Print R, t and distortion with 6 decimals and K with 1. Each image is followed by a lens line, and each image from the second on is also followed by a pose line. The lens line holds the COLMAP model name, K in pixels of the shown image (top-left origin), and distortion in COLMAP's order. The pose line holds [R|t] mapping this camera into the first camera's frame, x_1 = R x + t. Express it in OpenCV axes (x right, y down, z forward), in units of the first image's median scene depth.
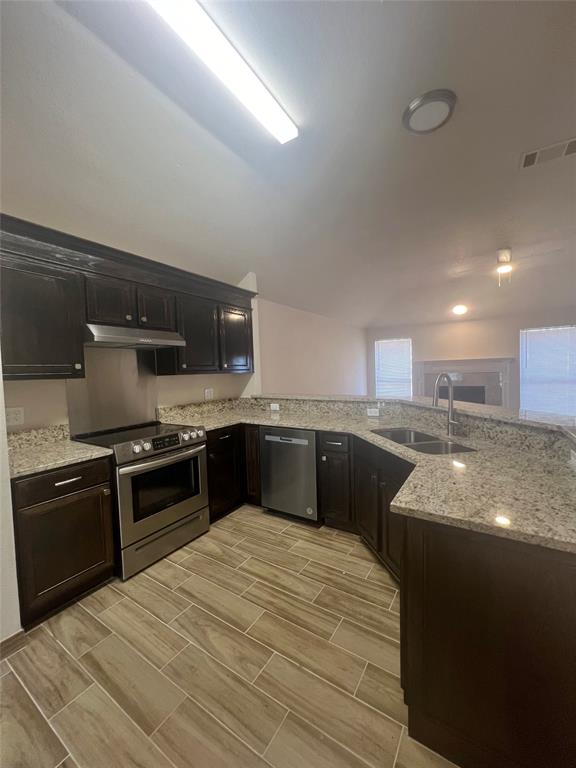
lens RADIAL K [[307.4, 0, 290.6], [0, 307.4, 378.9], [0, 0, 1]] dist [-0.003193, -0.000906]
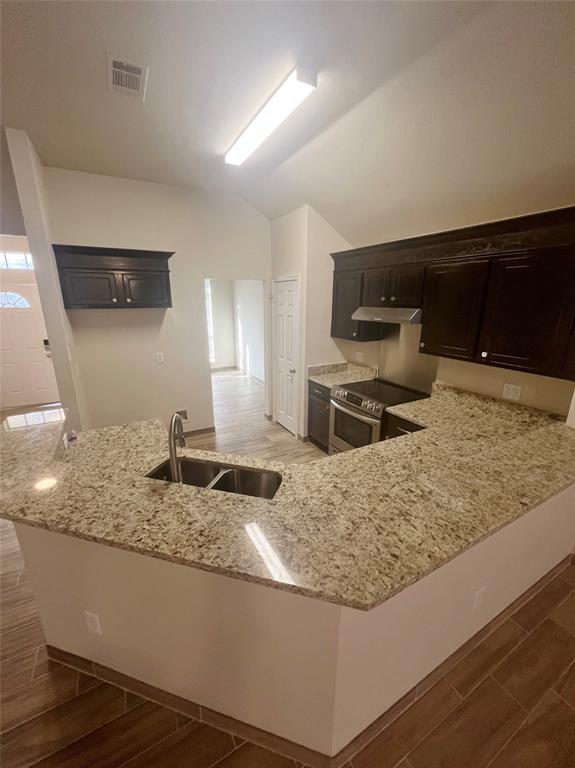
lens RADIAL K [[307.4, 0, 284.9], [0, 307.4, 384.0], [0, 0, 1]] dist [-0.003193, -0.000906]
pose [[-0.478095, 0.272911, -0.834832, 0.588051], [-0.008522, 0.949014, 0.315119, -0.193761], [0.878267, 0.157771, -0.451393, 0.957271]]
